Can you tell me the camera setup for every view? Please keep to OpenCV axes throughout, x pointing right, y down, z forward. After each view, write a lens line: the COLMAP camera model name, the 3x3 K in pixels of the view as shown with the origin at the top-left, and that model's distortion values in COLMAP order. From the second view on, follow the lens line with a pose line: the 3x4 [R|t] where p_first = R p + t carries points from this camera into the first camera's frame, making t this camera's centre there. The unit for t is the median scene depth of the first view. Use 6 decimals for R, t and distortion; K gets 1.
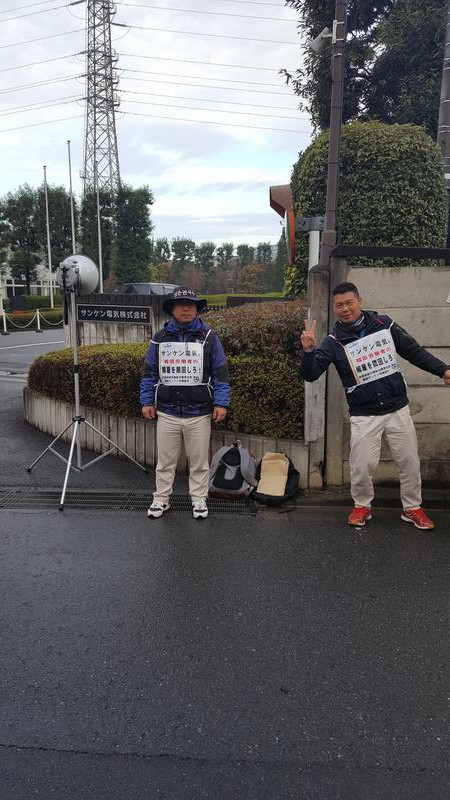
lens RADIAL K [[581.8, 0, 221.2], [0, 581.8, 409.0], [0, 0, 1]] dist [0.148012, -0.233676]
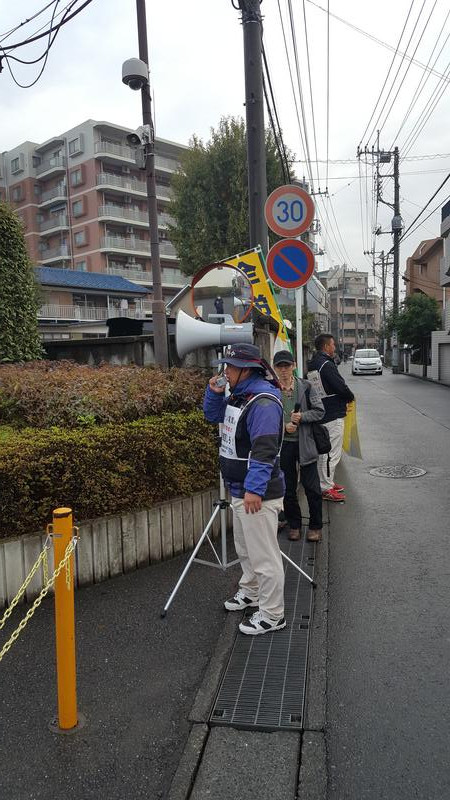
lens RADIAL K [[581.8, 0, 221.2], [0, 581.8, 409.0], [0, 0, 1]] dist [0.148012, -0.233676]
pose [[0.134390, -0.107245, 0.985108, -0.699485], [0.232905, 0.969696, 0.073793, -0.115865], [-0.963169, 0.219520, 0.155295, 0.563315]]
